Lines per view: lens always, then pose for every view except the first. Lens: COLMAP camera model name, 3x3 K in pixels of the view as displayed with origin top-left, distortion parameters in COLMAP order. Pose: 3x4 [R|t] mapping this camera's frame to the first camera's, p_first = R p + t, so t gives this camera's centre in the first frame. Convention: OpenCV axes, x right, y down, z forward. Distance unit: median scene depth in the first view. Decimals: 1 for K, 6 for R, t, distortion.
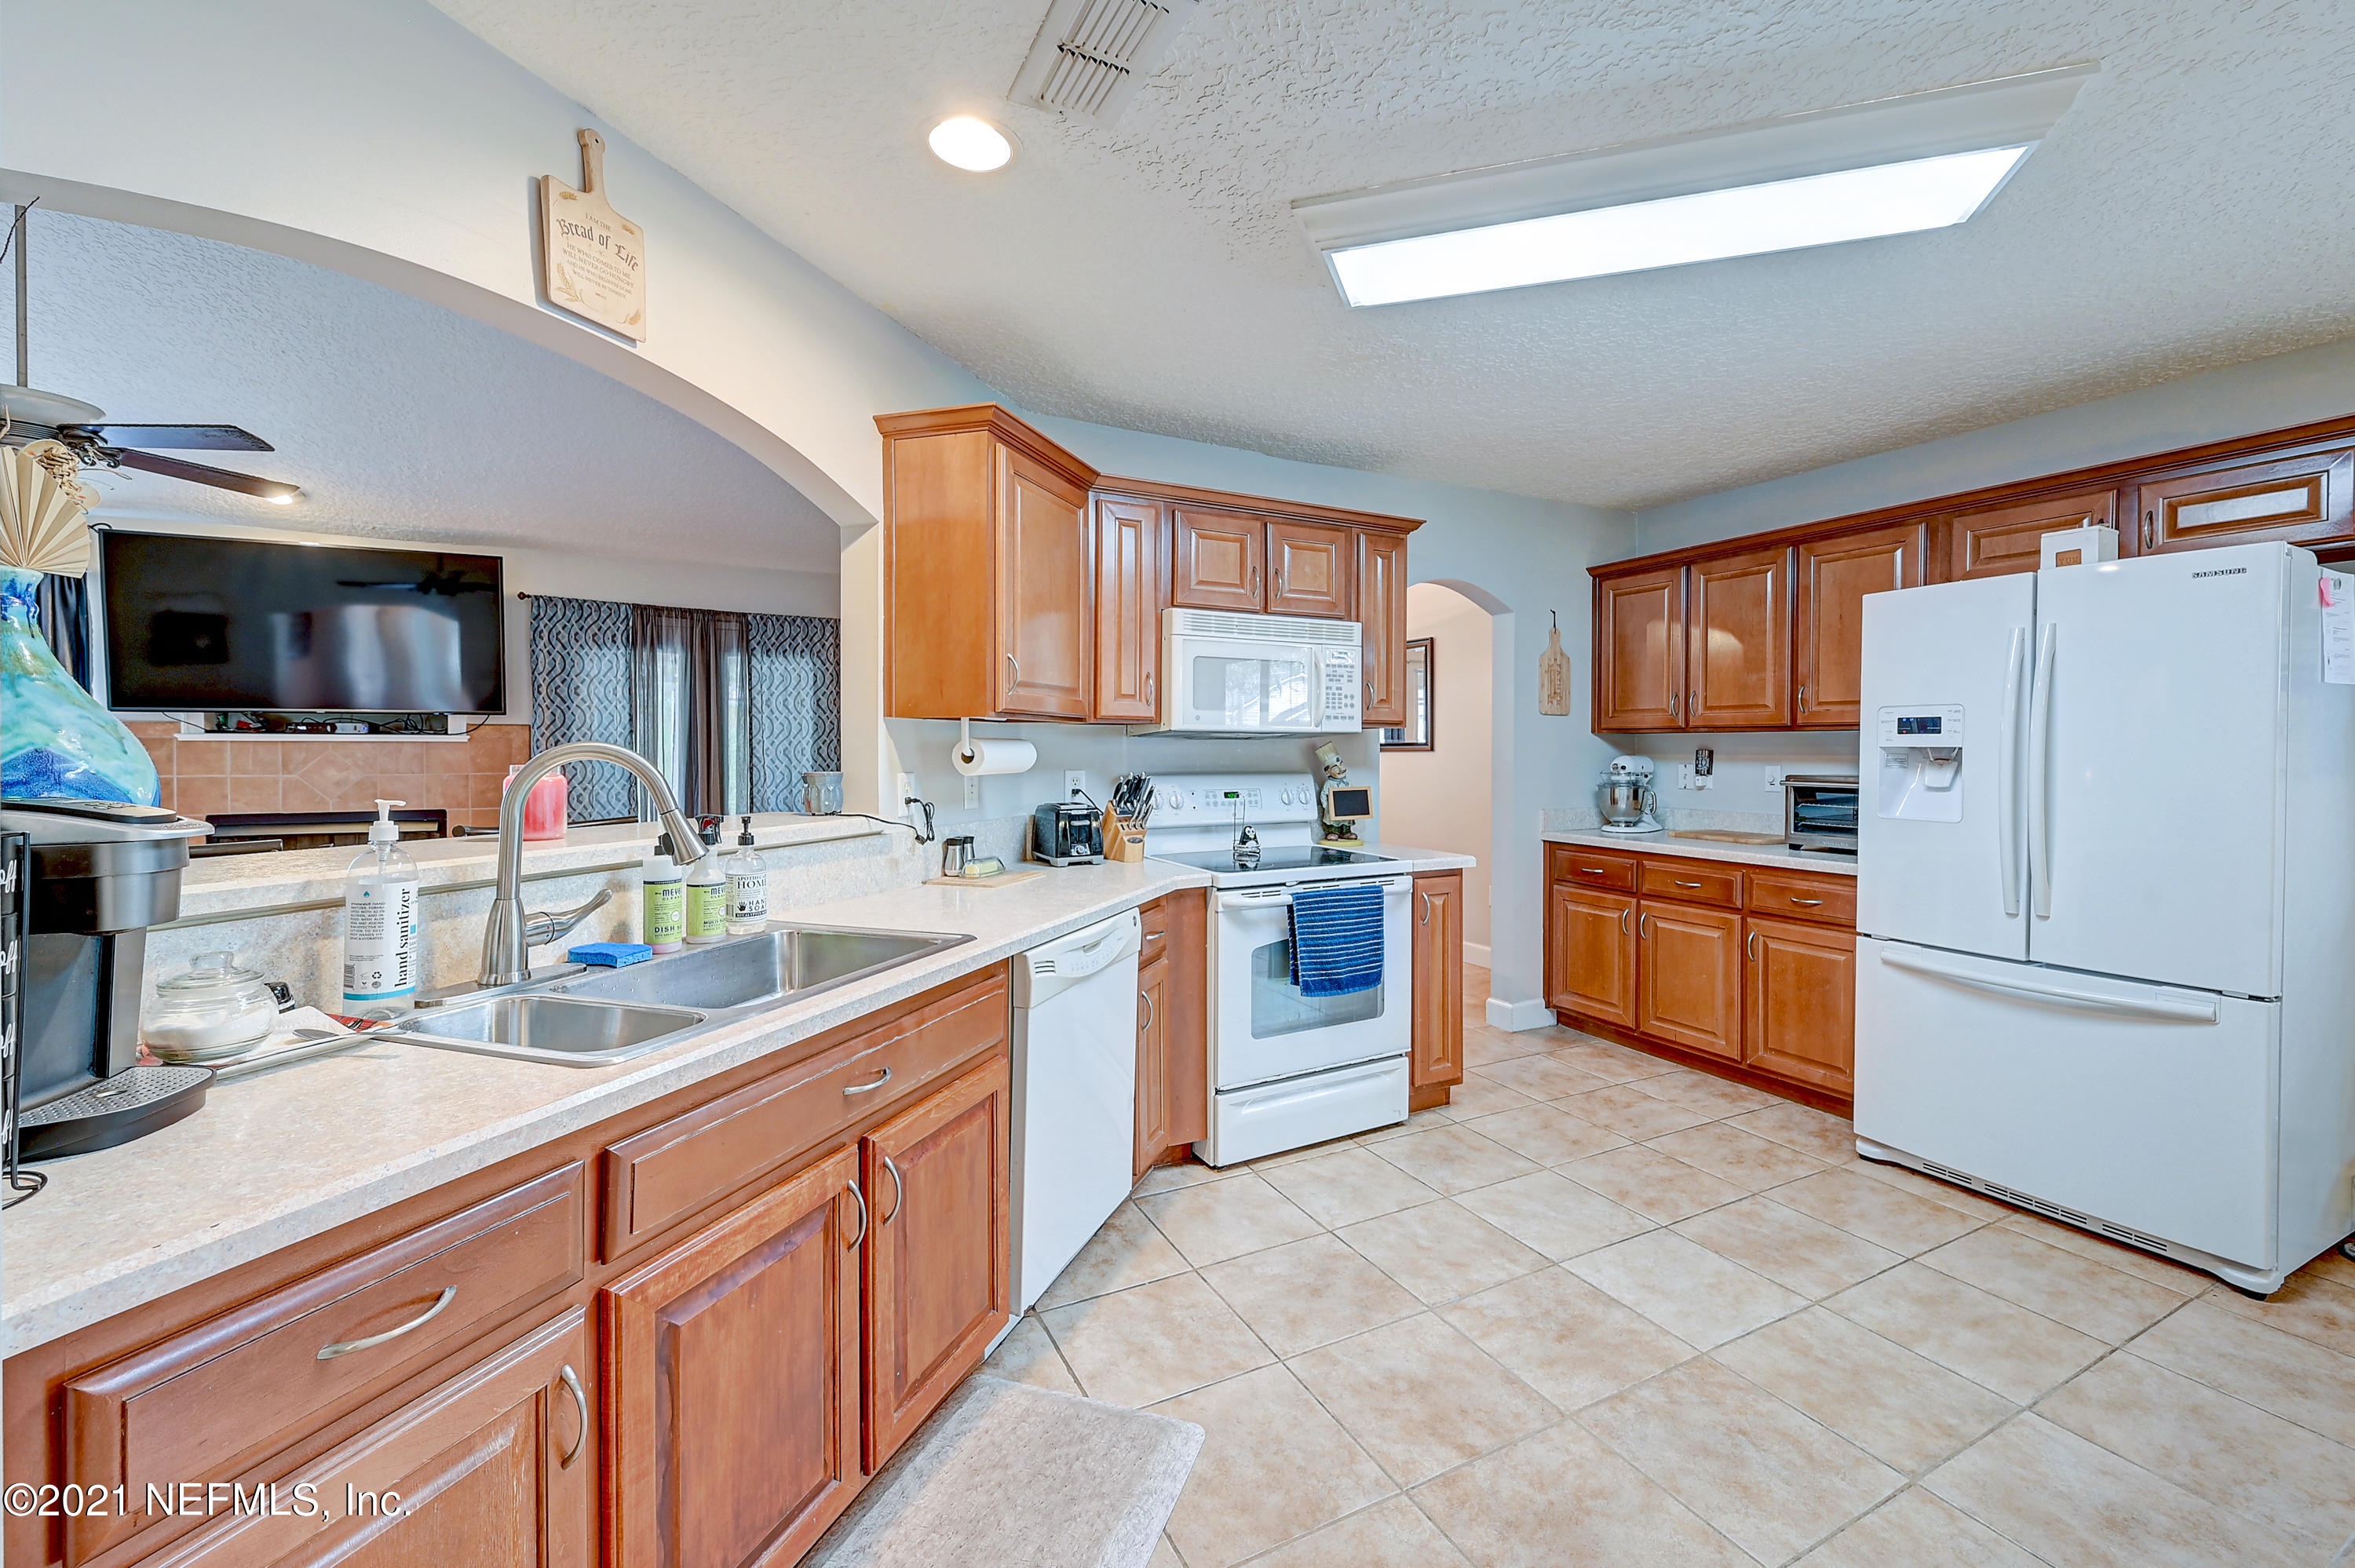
lens RADIAL K [[942.0, 0, 1241.2], [0, 942.0, 754.2], [0, 0, 1]] dist [-0.002303, -0.000235]
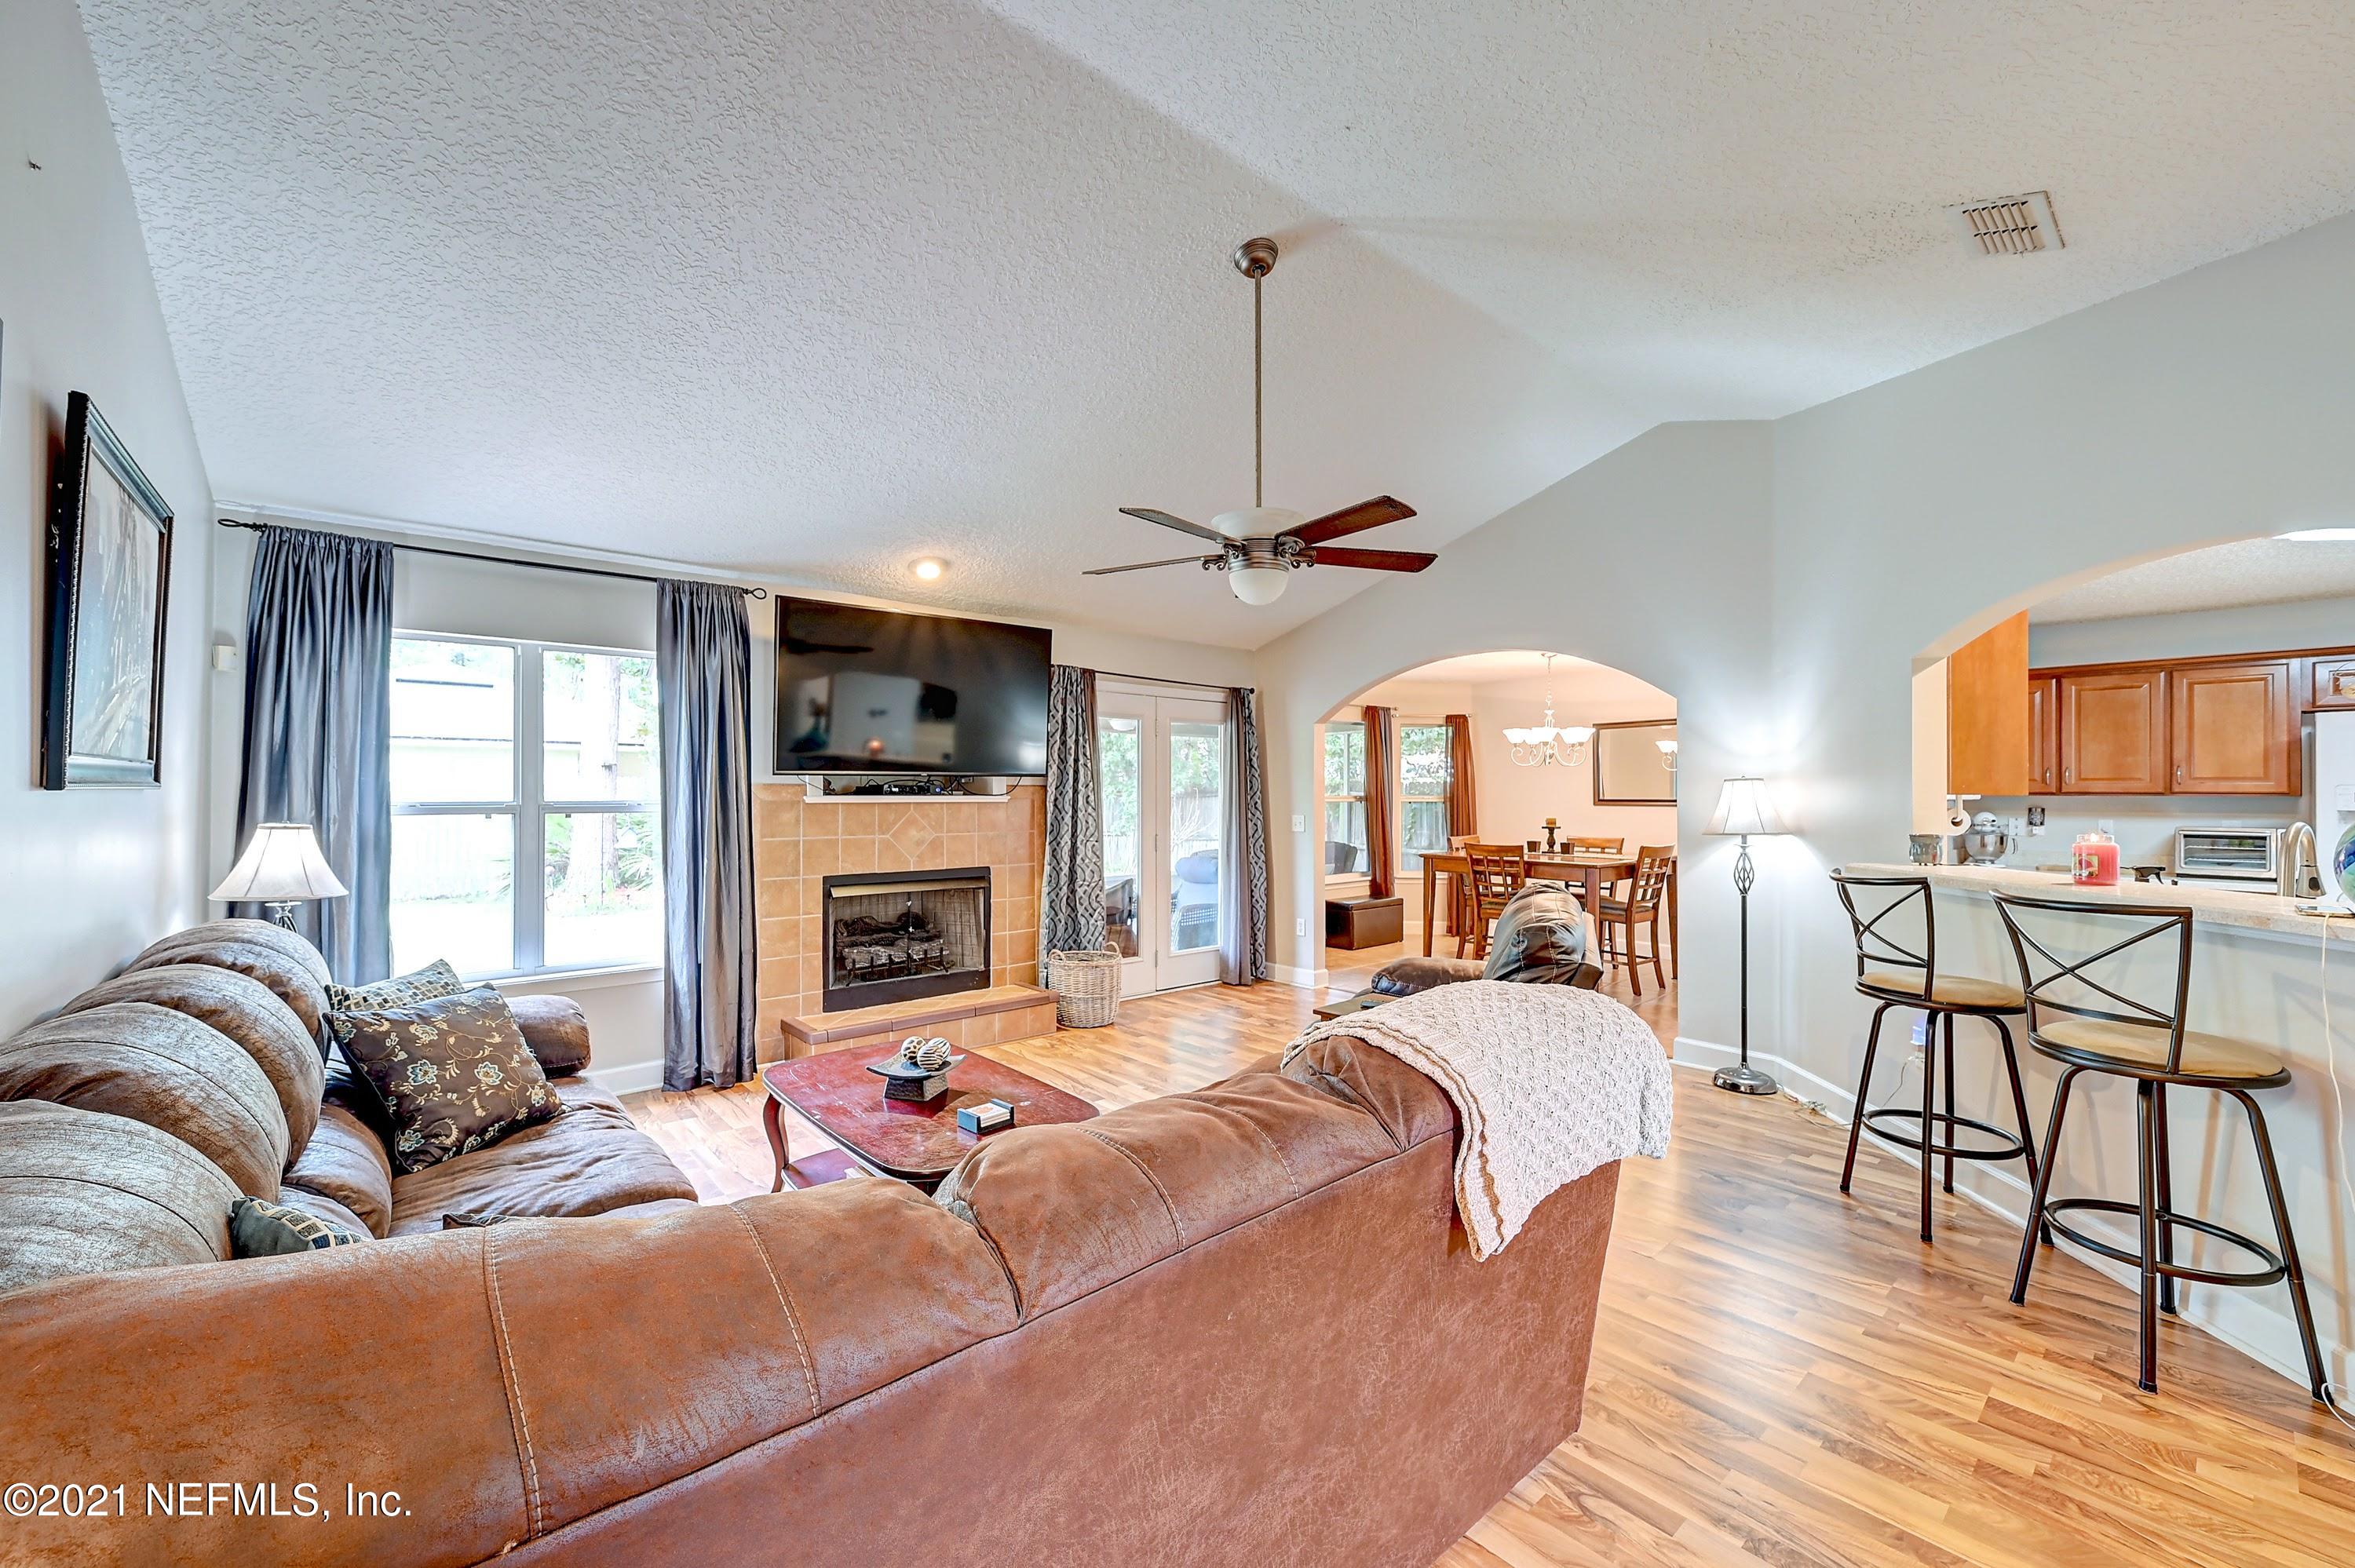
lens RADIAL K [[942.0, 0, 1171.5], [0, 942.0, 790.0], [0, 0, 1]] dist [-0.002303, -0.000235]
pose [[0.976911, -0.000285, 0.213647, -1.605043], [0.002147, 0.999962, -0.008484, -0.031254], [-0.213636, 0.008747, 0.976874, -0.159443]]
